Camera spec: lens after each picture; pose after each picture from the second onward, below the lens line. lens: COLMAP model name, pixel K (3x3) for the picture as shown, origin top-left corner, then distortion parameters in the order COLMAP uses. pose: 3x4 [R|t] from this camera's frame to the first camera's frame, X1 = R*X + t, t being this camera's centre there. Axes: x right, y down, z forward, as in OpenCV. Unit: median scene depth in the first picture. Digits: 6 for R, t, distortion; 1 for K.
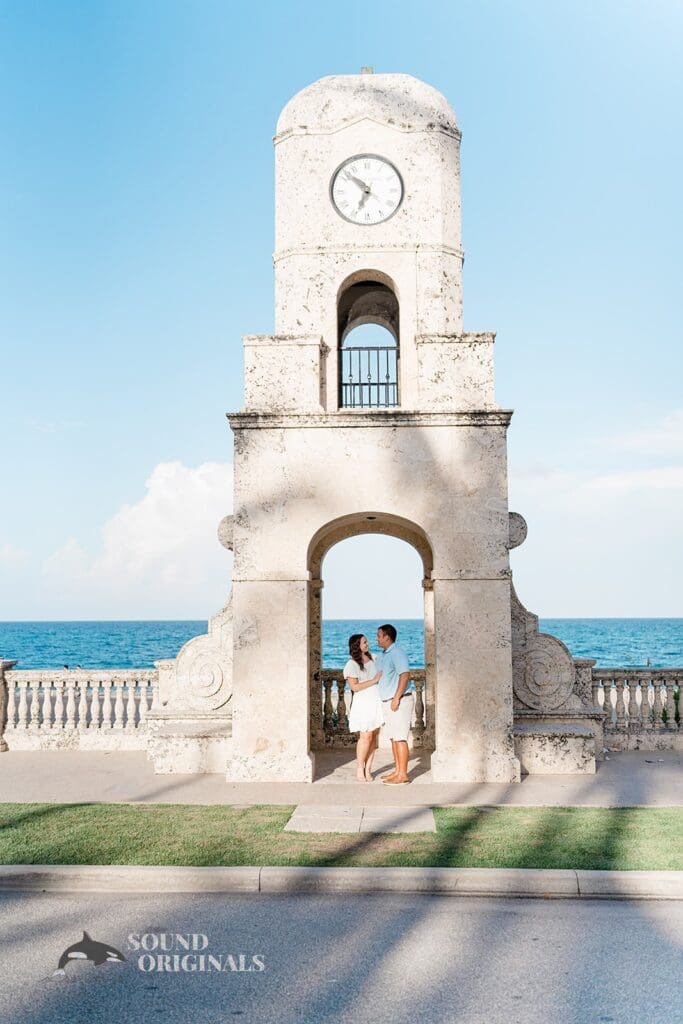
lens RADIAL K [[1013.3, 0, 341.5], [0, 1013.3, 512.0], [0, 0, 1]] dist [0.009969, -0.011458]
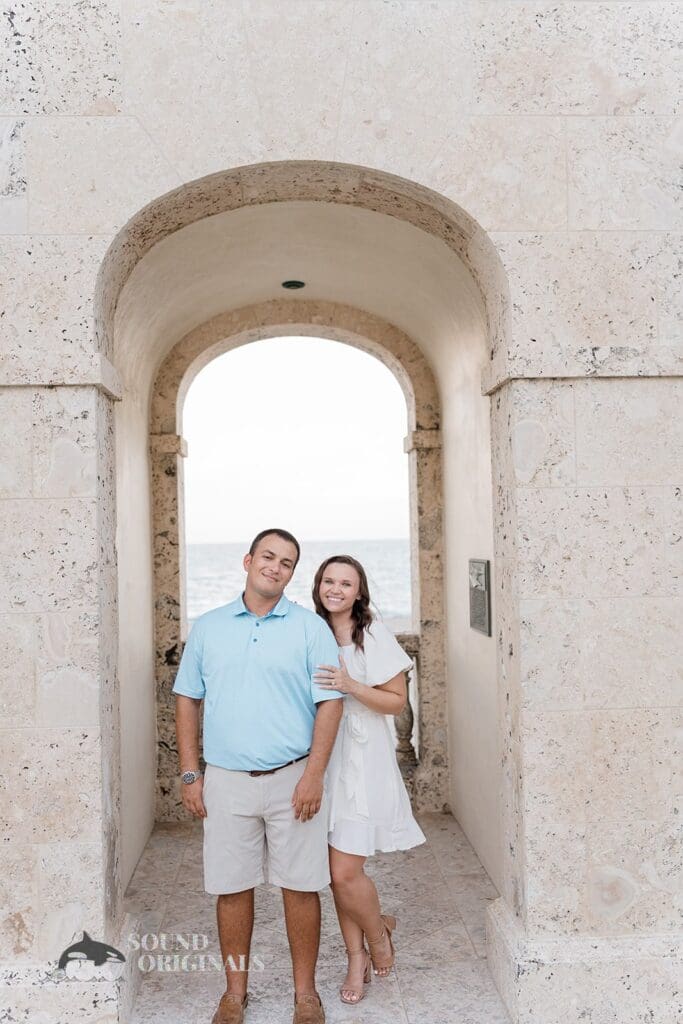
lens RADIAL K [[1013.3, 0, 341.5], [0, 1013.3, 512.0], [0, 0, 1]] dist [0.009969, -0.011458]
pose [[0.995428, -0.015091, 0.094316, 0.009909], [0.007795, 0.996982, 0.077243, 0.082136], [-0.095197, -0.076154, 0.992541, 0.688322]]
